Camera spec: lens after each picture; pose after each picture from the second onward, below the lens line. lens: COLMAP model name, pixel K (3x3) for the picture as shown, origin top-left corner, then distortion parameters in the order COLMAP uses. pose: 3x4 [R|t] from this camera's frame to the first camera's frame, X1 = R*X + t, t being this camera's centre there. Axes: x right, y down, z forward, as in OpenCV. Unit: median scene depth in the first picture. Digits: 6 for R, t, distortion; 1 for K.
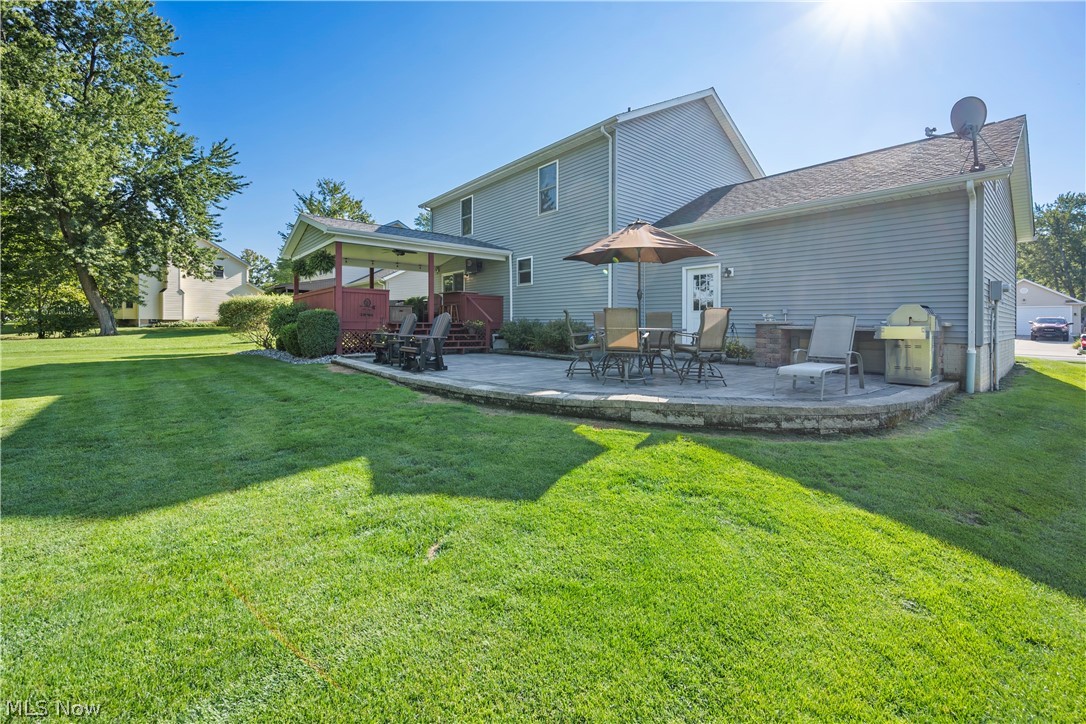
lens RADIAL K [[445.9, 0, 539.1], [0, 445.9, 334.3], [0, 0, 1]] dist [-0.000356, -0.000306]
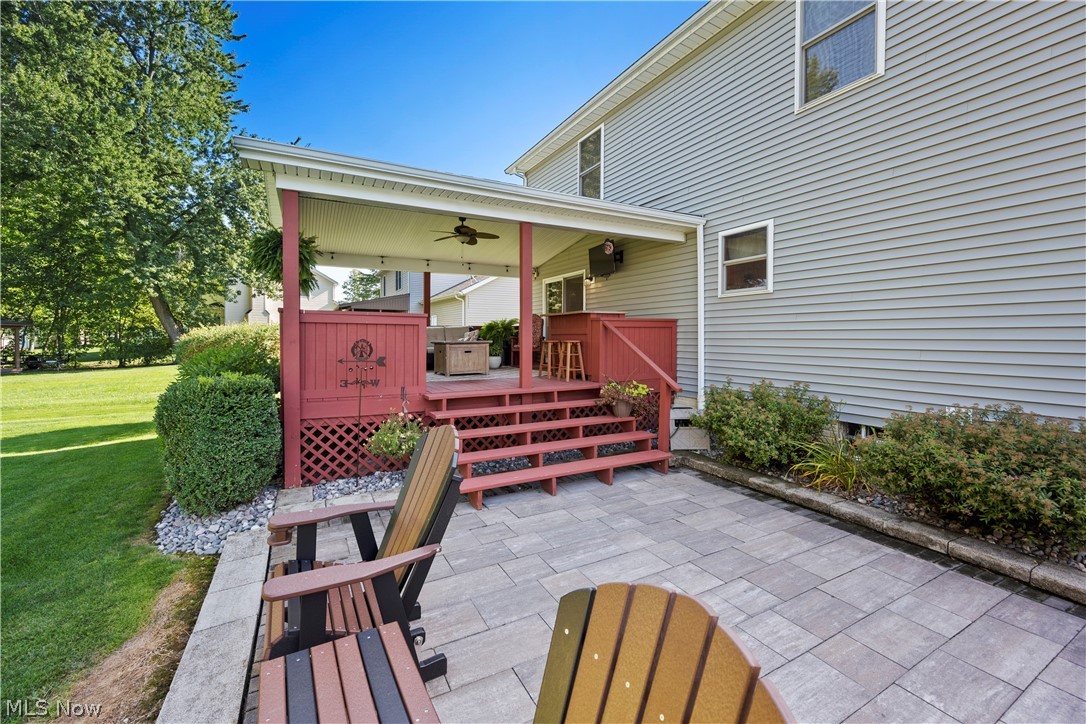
lens RADIAL K [[445.9, 0, 539.1], [0, 445.9, 334.3], [0, 0, 1]] dist [-0.000356, -0.000306]
pose [[0.977285, -0.008028, -0.211779, -0.114374], [0.002581, 0.999659, -0.025986, -0.054333], [0.211915, 0.024849, 0.976972, 0.484889]]
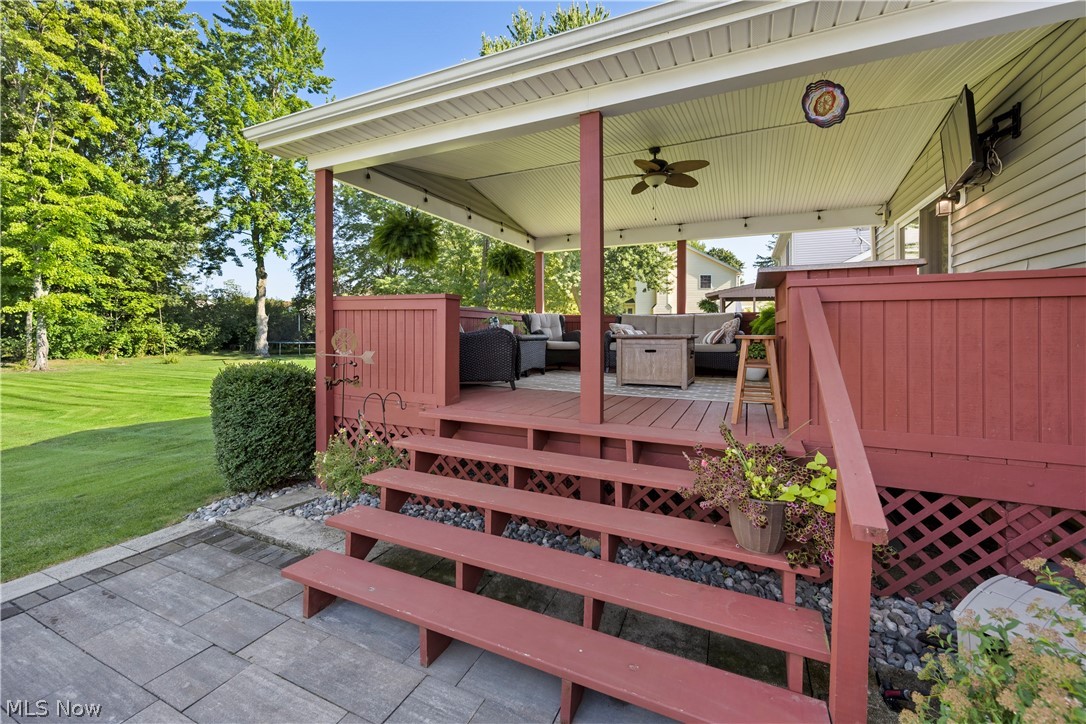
lens RADIAL K [[458.9, 0, 525.3], [0, 458.9, 326.4], [0, 0, 1]] dist [-0.001704, -0.000341]
pose [[0.400468, -0.009572, -0.916261, -0.033438], [-0.020444, 0.999603, -0.019379, -0.057372], [0.916083, 0.026493, 0.400114, 0.723036]]
